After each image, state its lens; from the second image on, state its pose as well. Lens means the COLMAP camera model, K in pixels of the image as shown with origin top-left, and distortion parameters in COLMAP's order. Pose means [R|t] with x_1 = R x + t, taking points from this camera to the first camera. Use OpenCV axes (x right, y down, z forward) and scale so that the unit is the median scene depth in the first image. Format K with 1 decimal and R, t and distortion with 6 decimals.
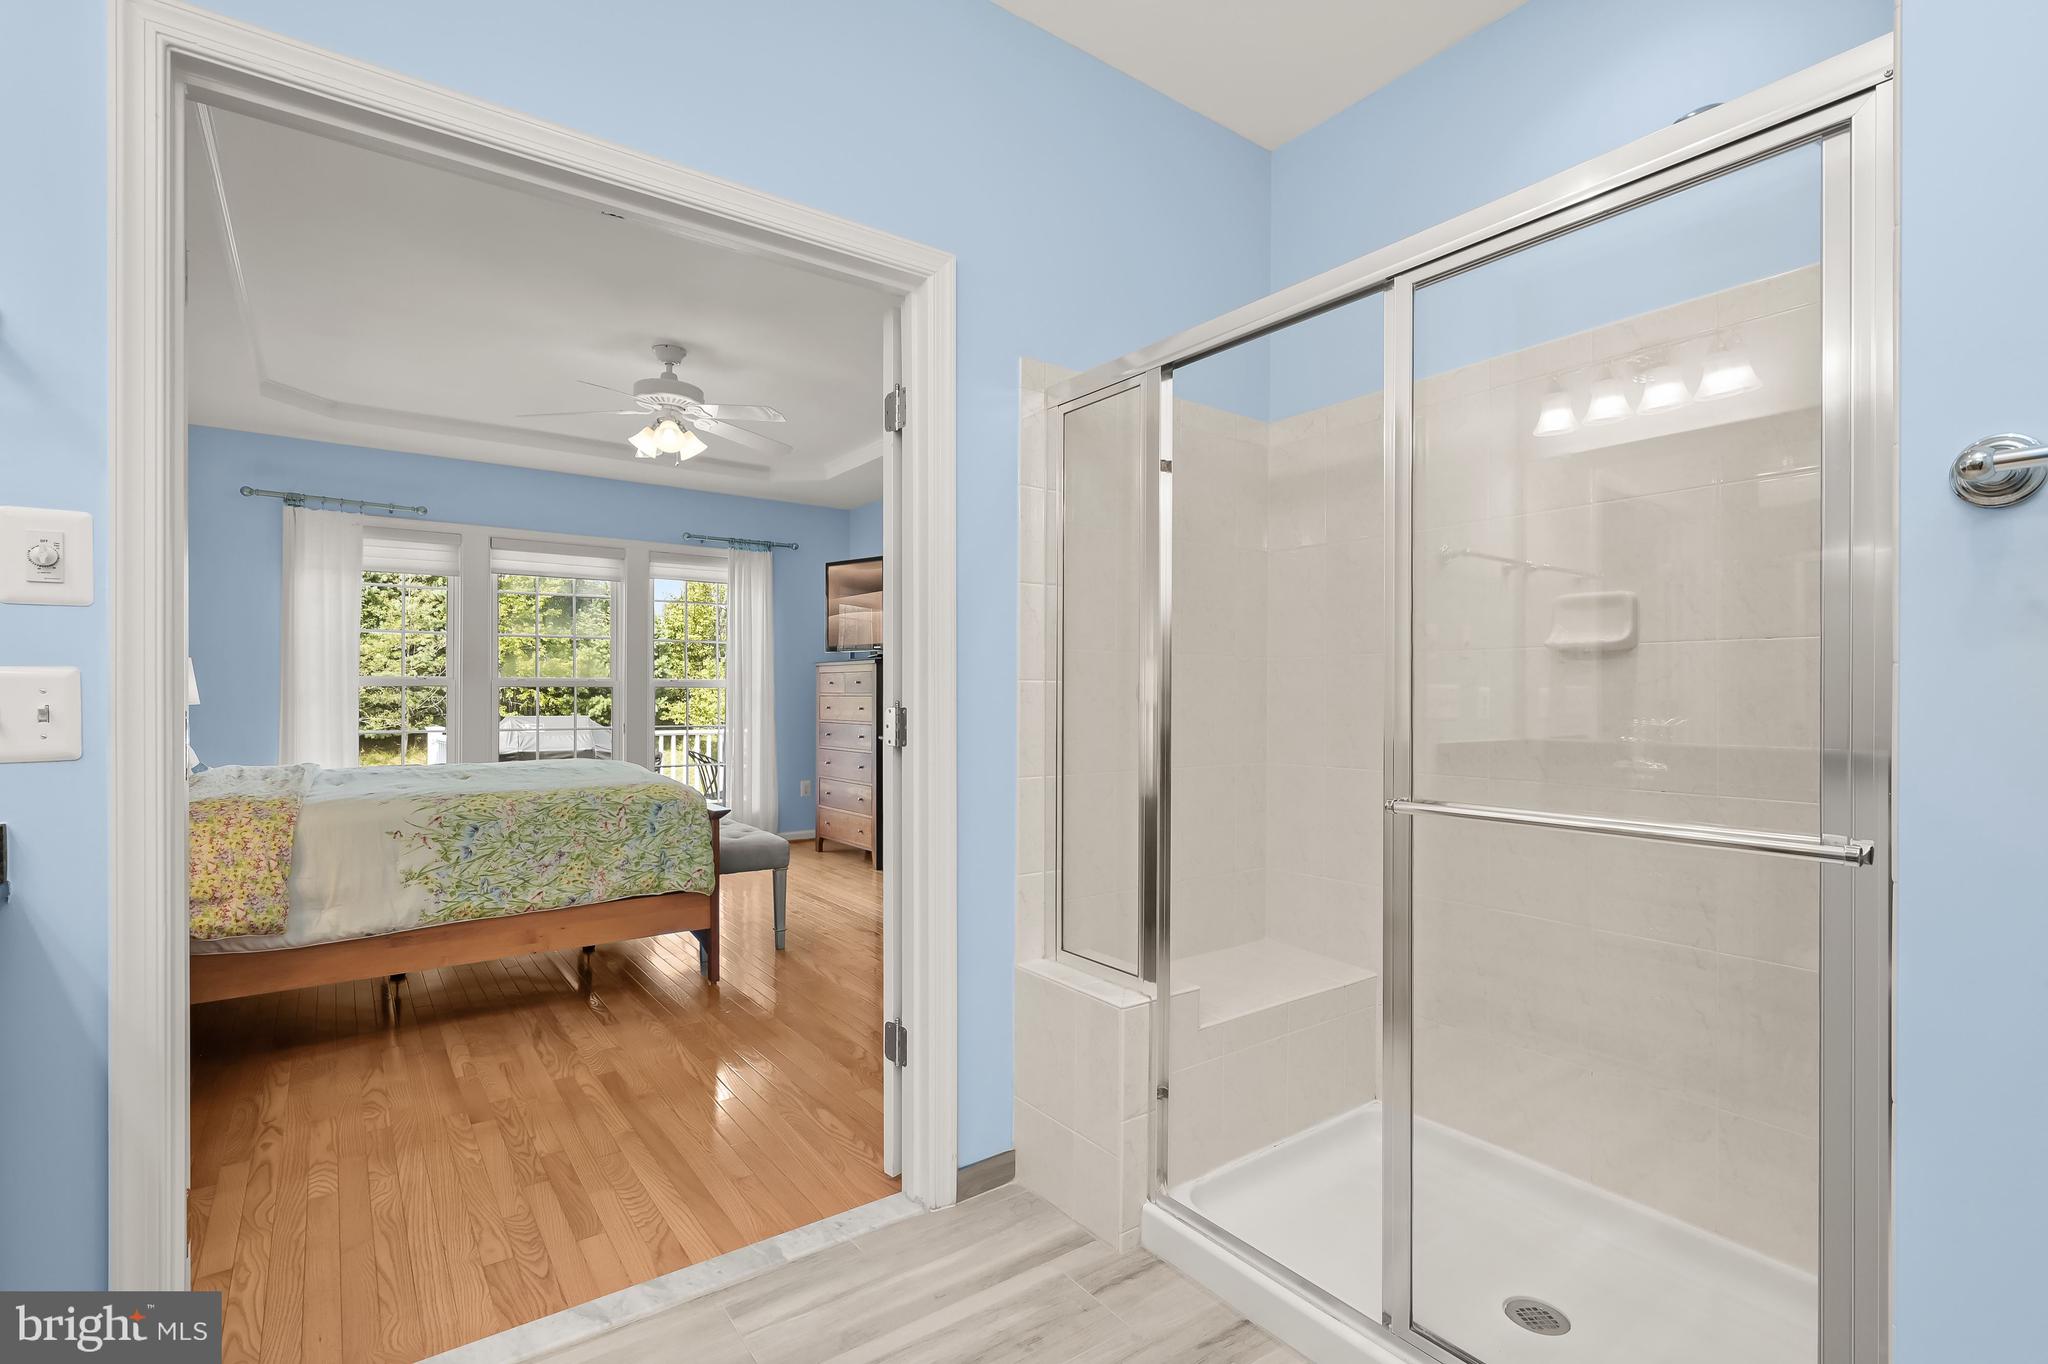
lens RADIAL K [[936.8, 0, 1033.7], [0, 936.8, 691.0], [0, 0, 1]] dist [-0.002018, -0.000095]
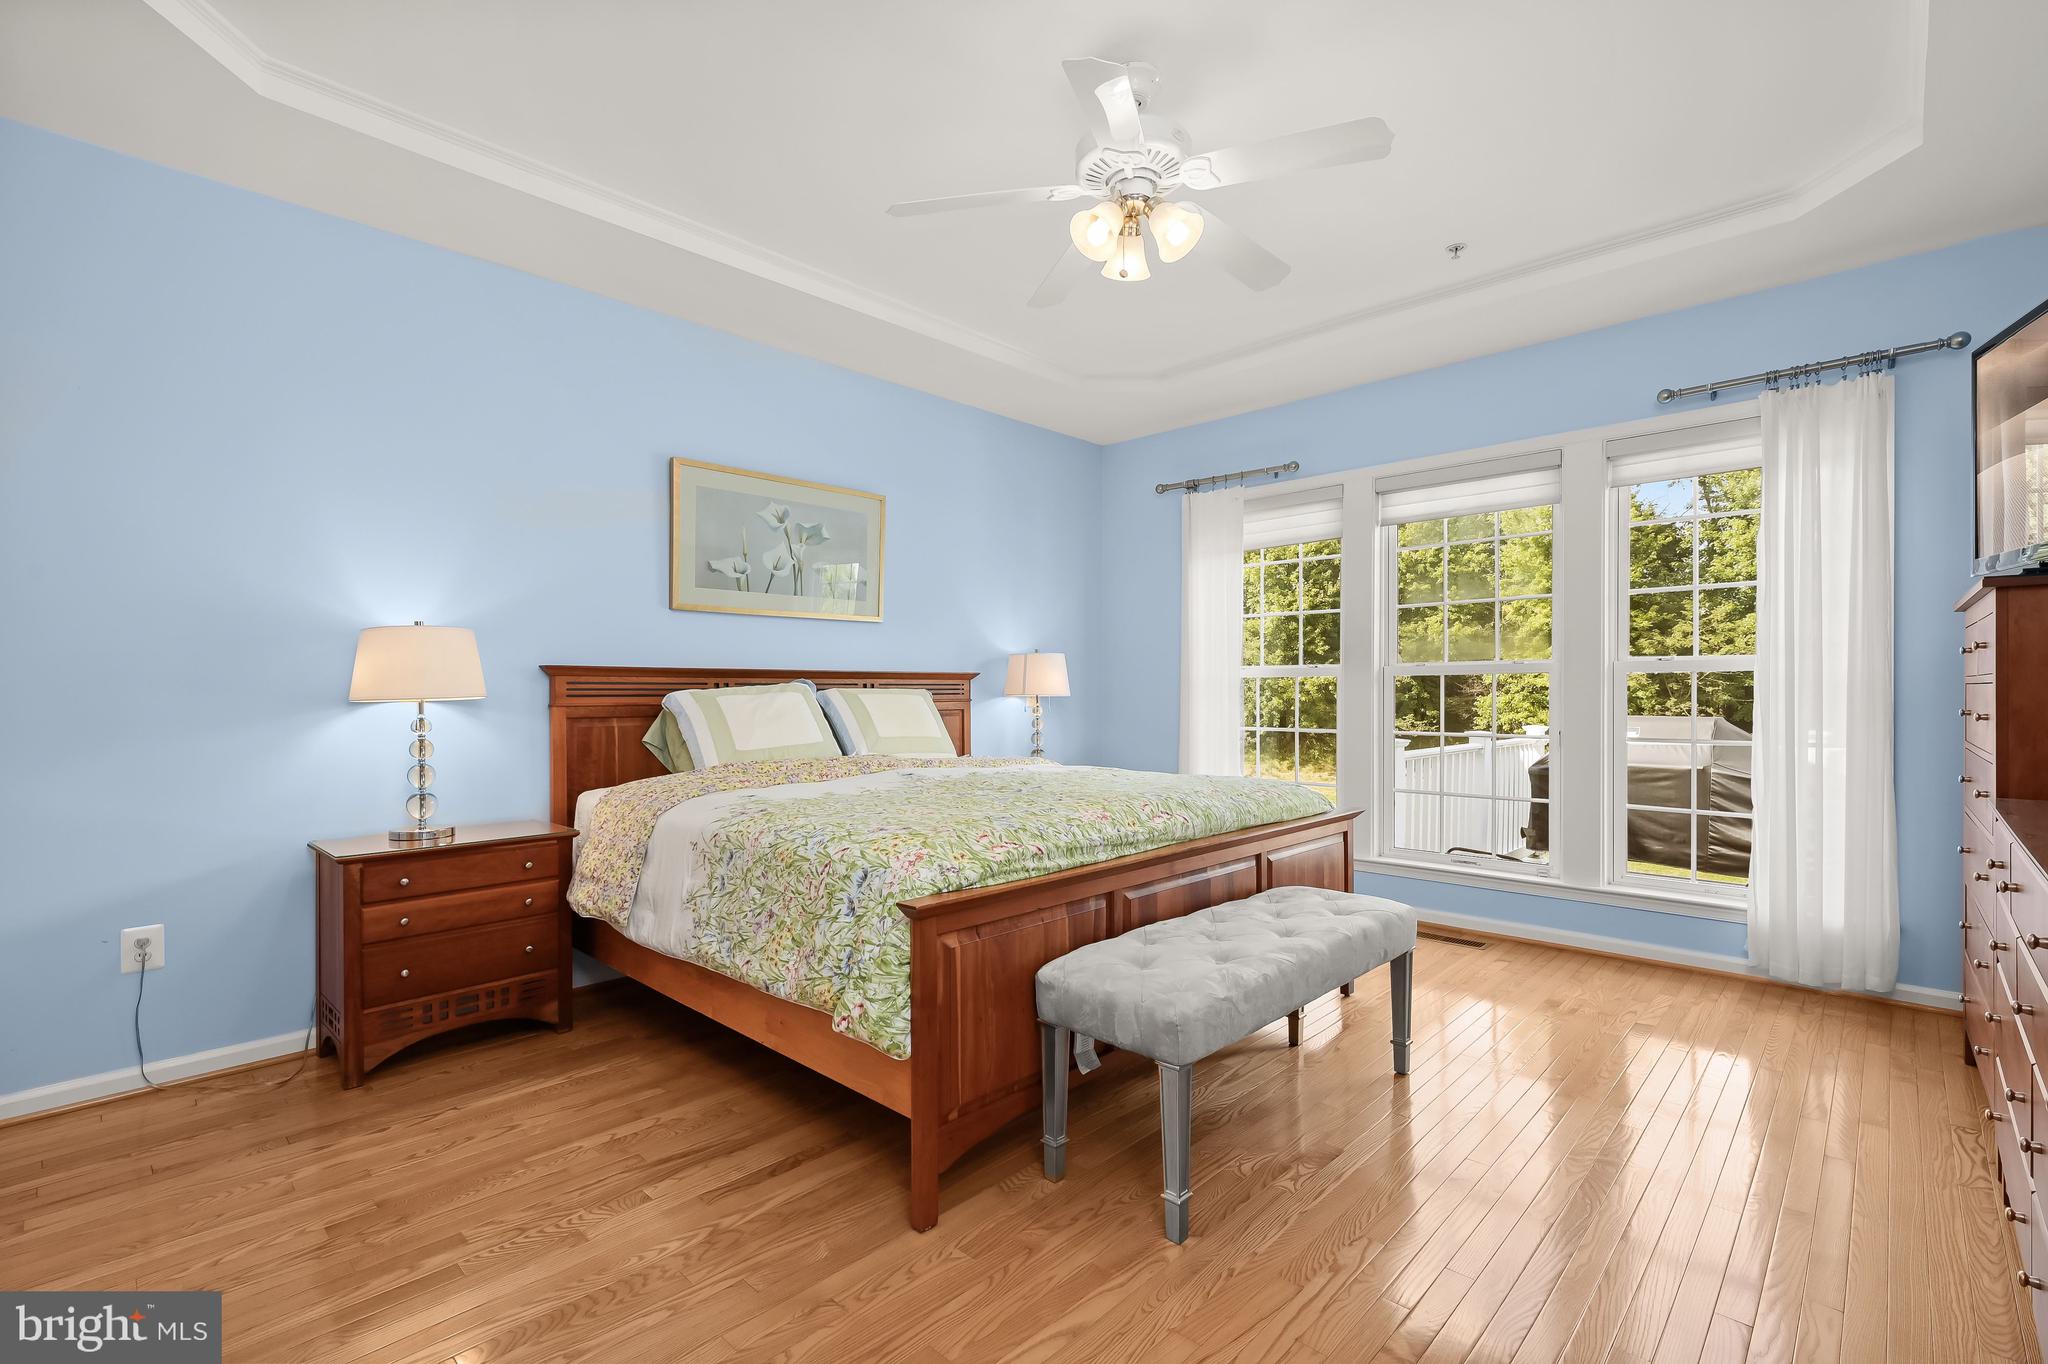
lens RADIAL K [[913.9, 0, 1038.6], [0, 913.9, 702.1], [0, 0, 1]] dist [0.000191, 0.000079]
pose [[0.174109, 0.011426, -0.984660, 0.194627], [0.007090, 0.999892, 0.012856, 0.009961], [0.984701, -0.009220, 0.174009, 1.084577]]
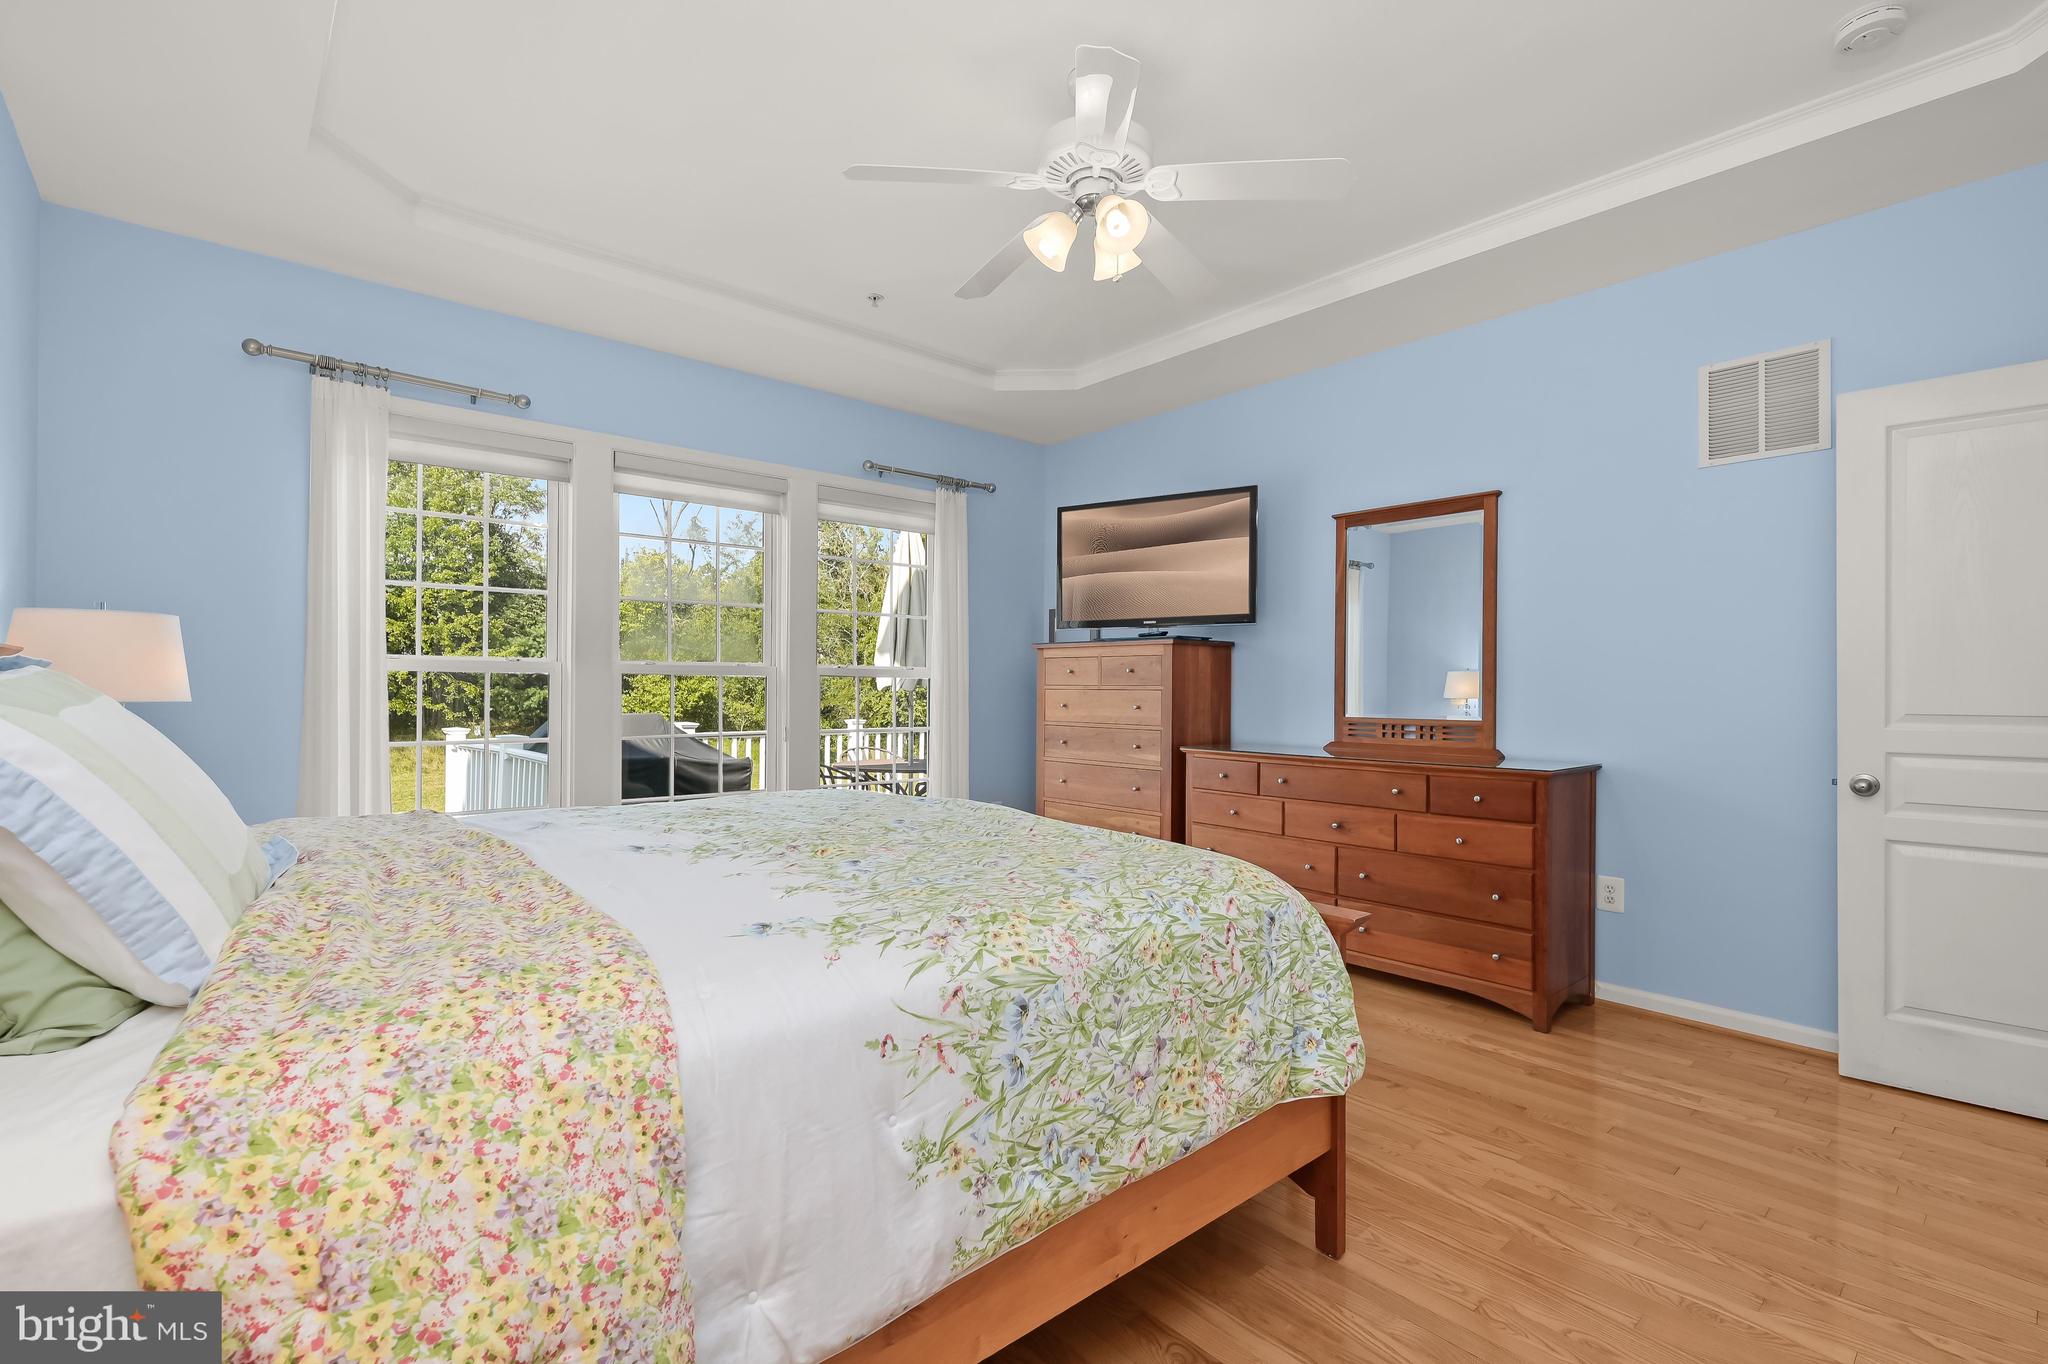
lens RADIAL K [[921.5, 0, 1030.2], [0, 921.5, 686.6], [0, 0, 1]] dist [0.000408, 0.000367]
pose [[0.996795, 0.004514, 0.079876, -0.606125], [-0.004736, 0.999985, 0.002597, 0.002929], [-0.079863, -0.002967, 0.996801, 0.571483]]
